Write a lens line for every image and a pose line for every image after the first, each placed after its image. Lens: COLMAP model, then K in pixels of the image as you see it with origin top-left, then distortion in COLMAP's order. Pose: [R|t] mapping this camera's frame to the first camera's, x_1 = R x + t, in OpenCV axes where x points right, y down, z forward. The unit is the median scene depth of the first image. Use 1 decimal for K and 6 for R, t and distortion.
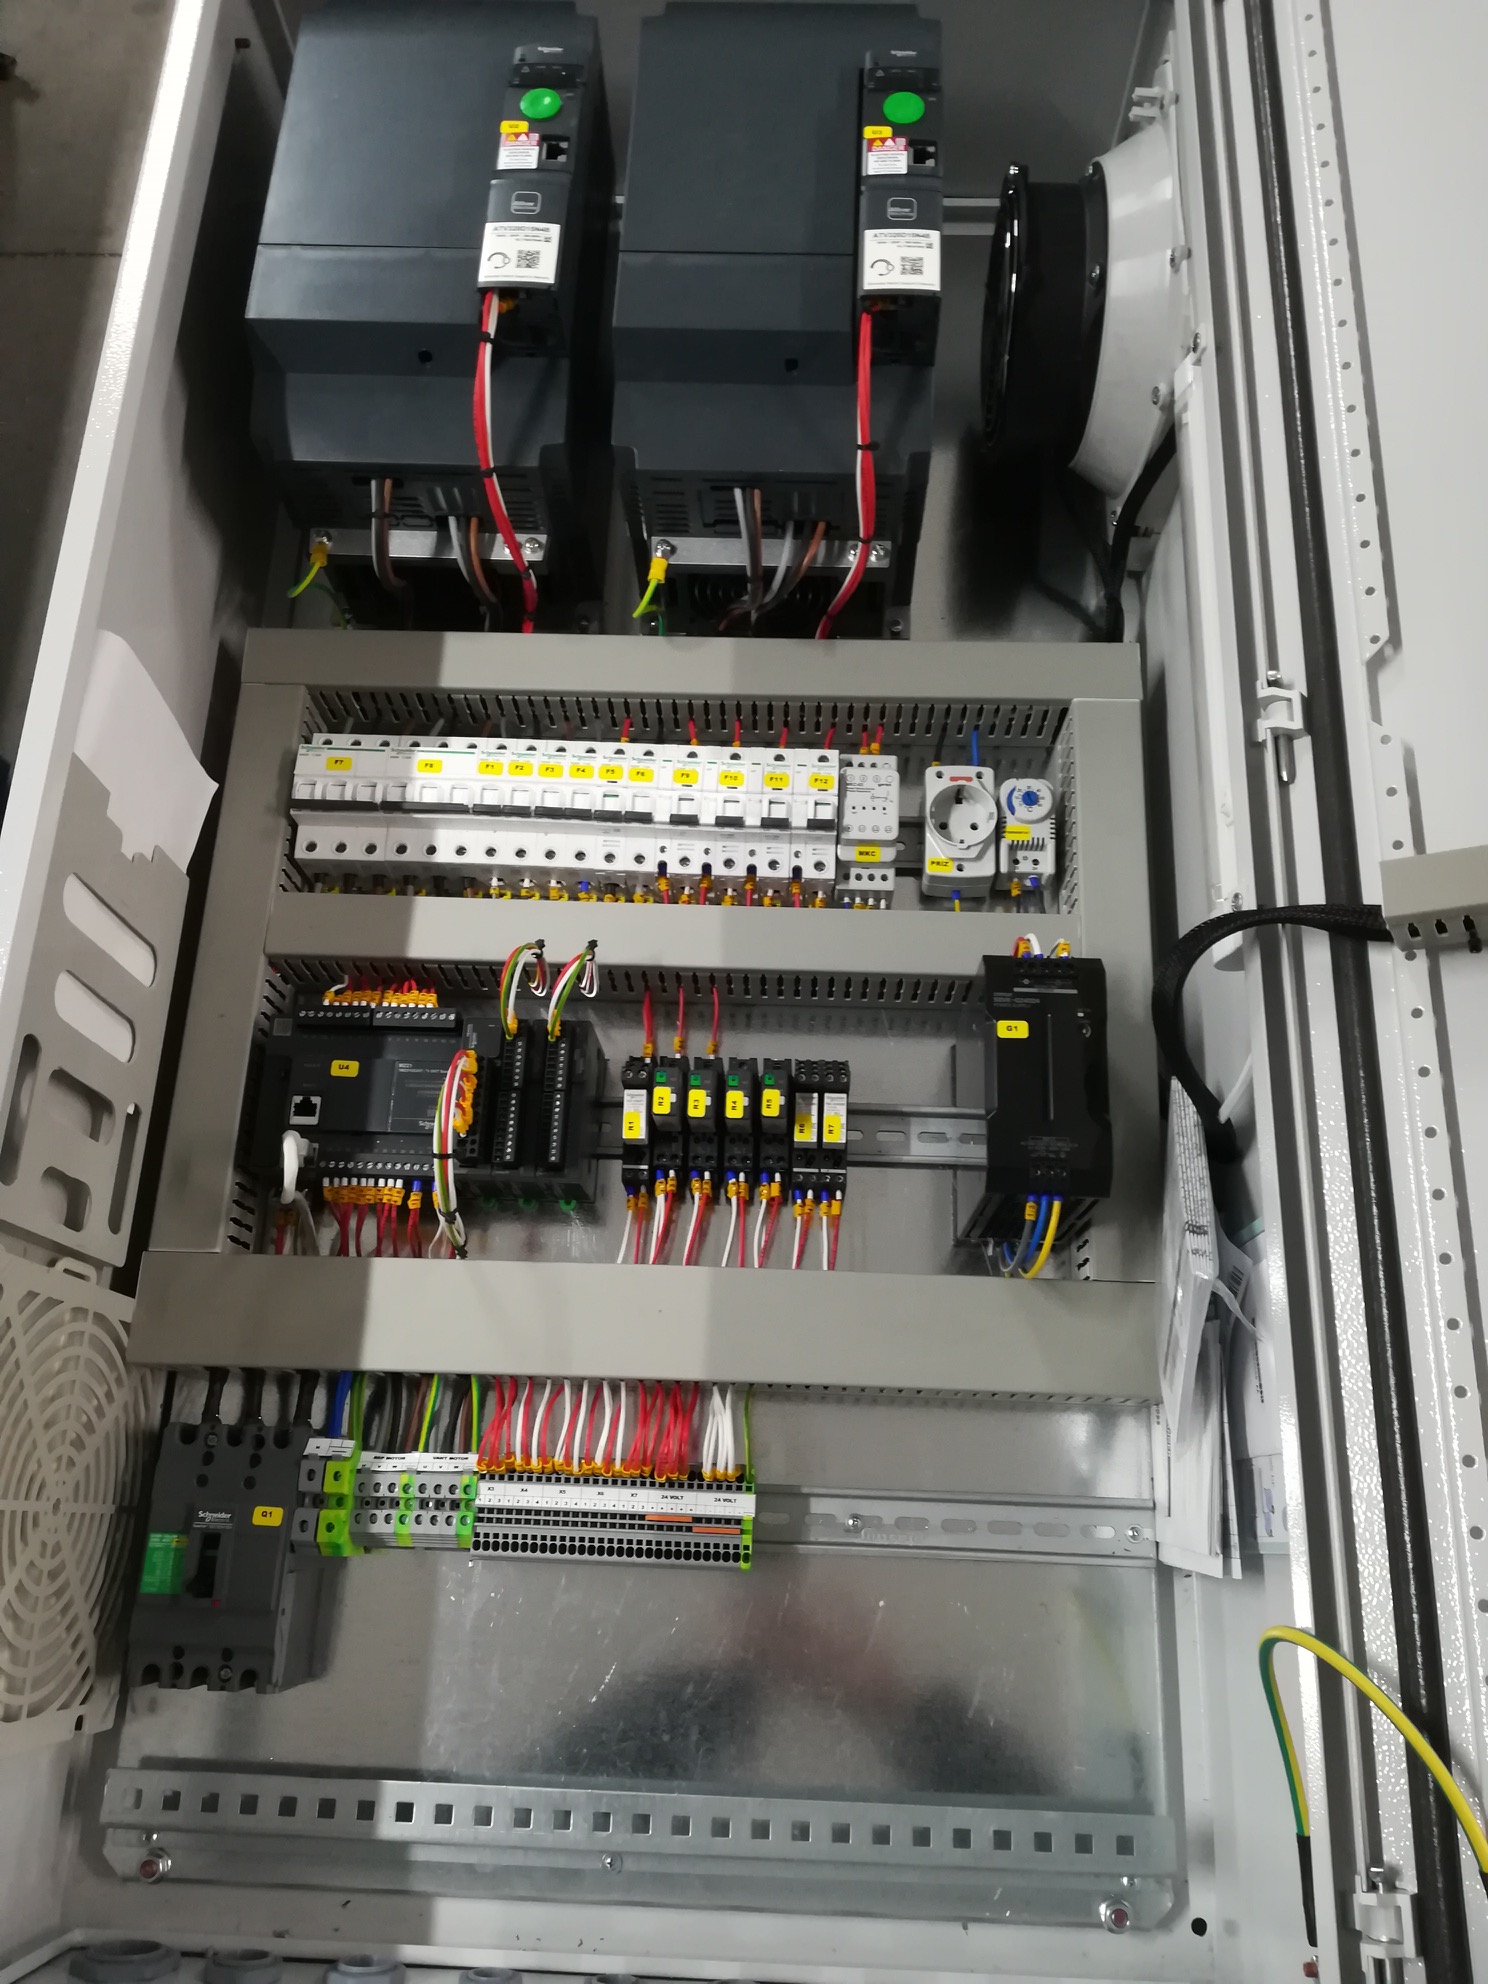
lens RADIAL K [[1490.9, 0, 744.0], [0, 1490.9, 992.0], [0, 0, 1]] dist [0.065428, -0.101069]
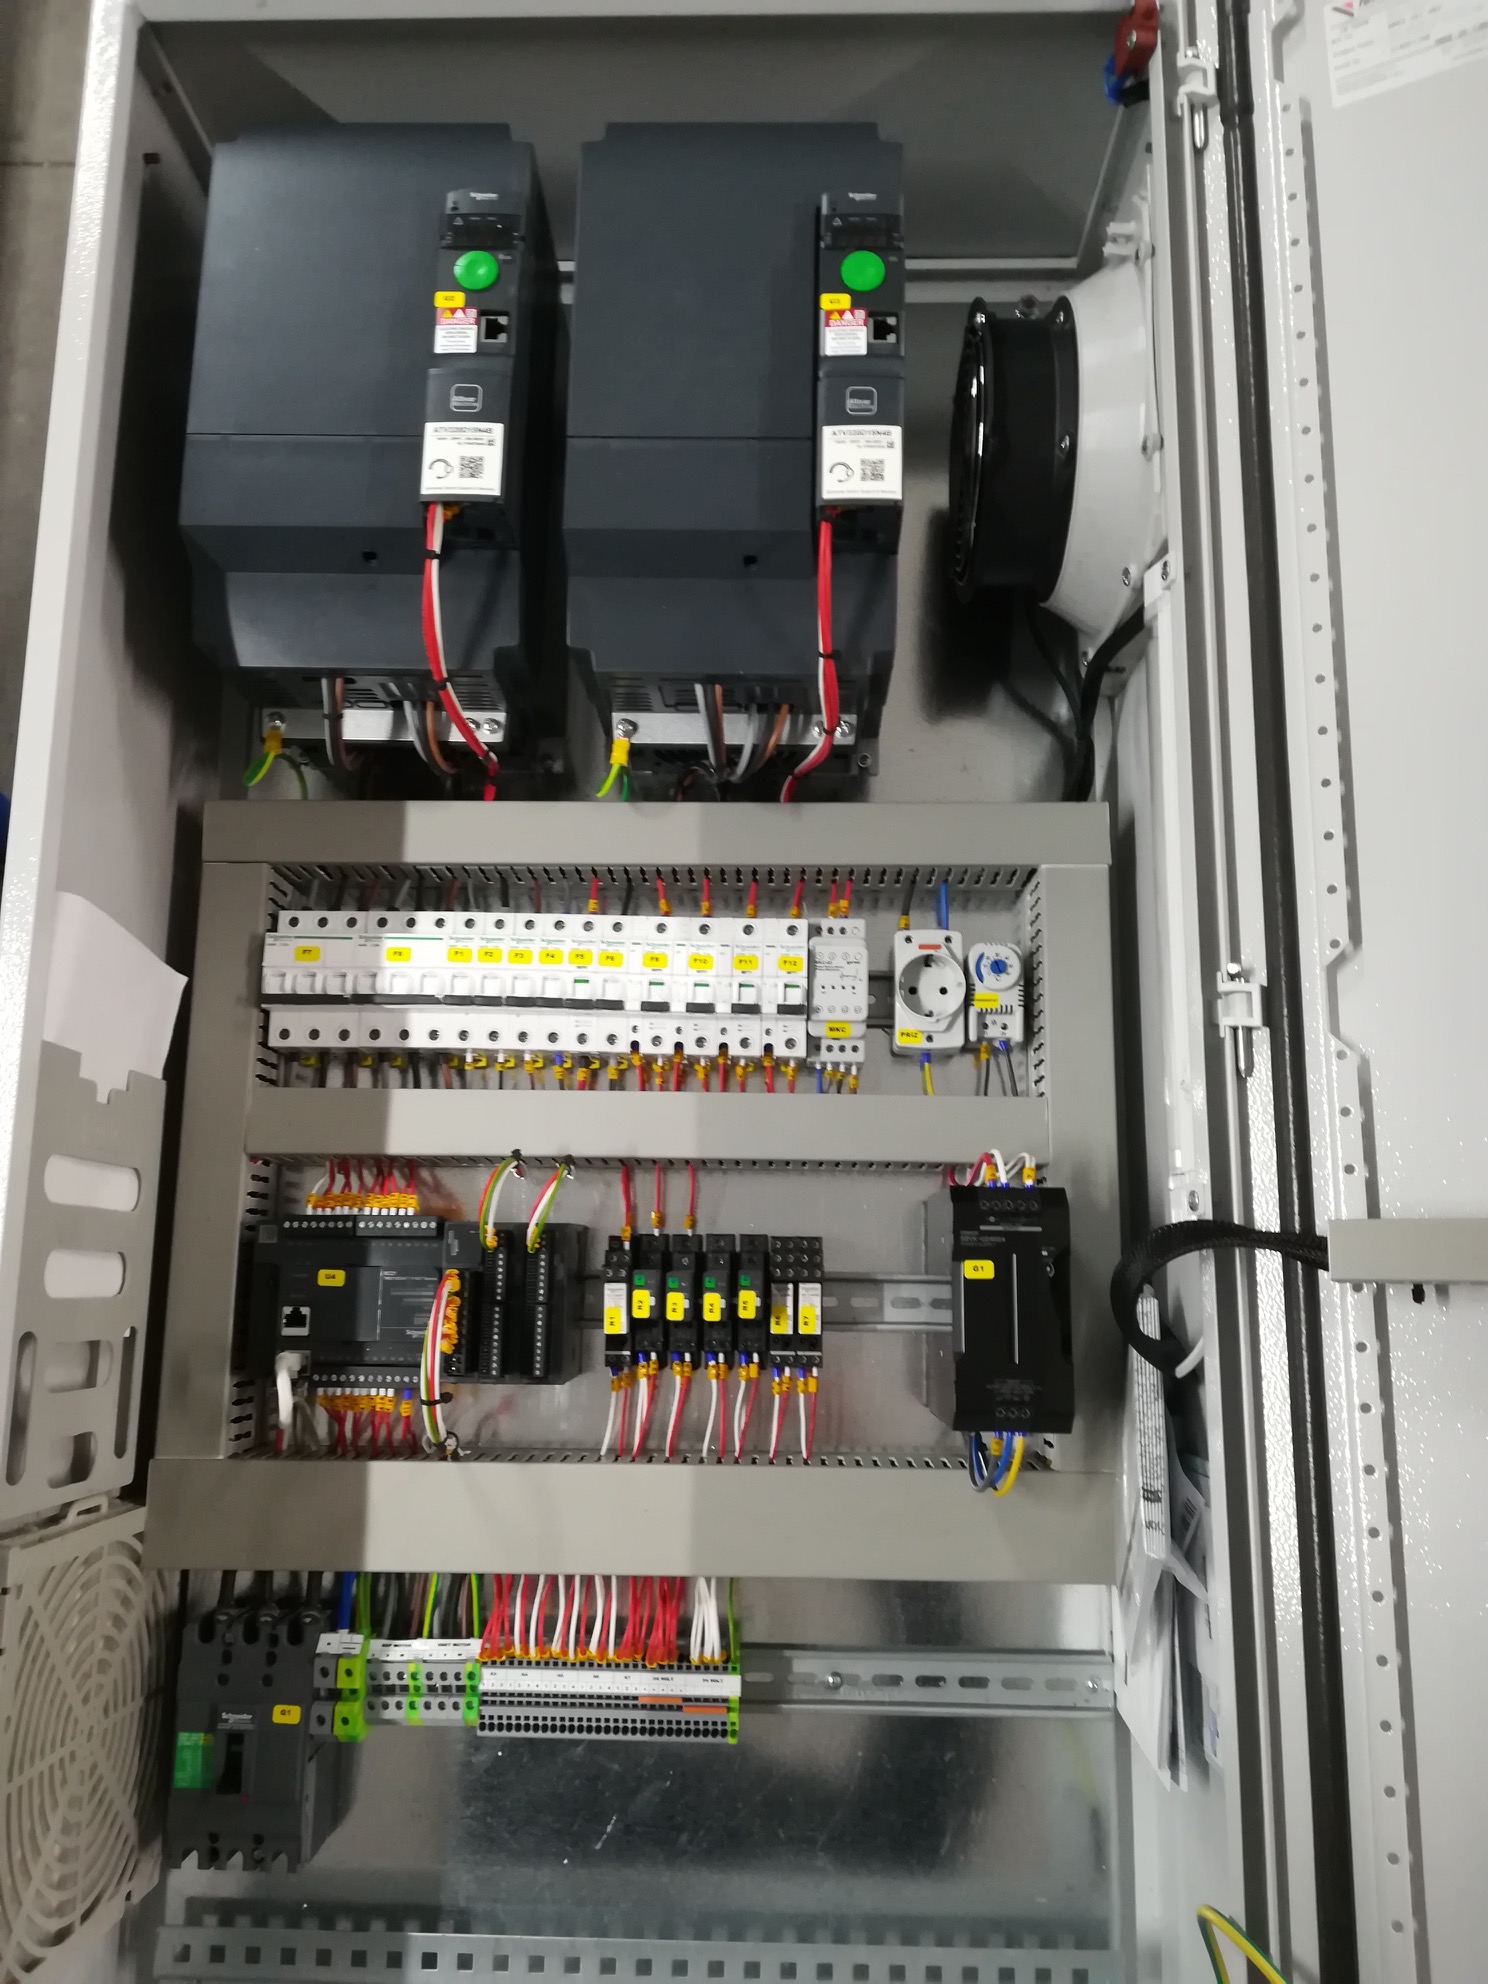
lens RADIAL K [[1486.7, 0, 744.0], [0, 1486.7, 992.0], [0, 0, 1]] dist [0.045917, -0.062863]
pose [[0.999653, -0.025514, 0.006618, 0.014393], [0.024315, 0.989541, 0.142190, -0.280048], [-0.010176, -0.141980, 0.989817, 0.010718]]
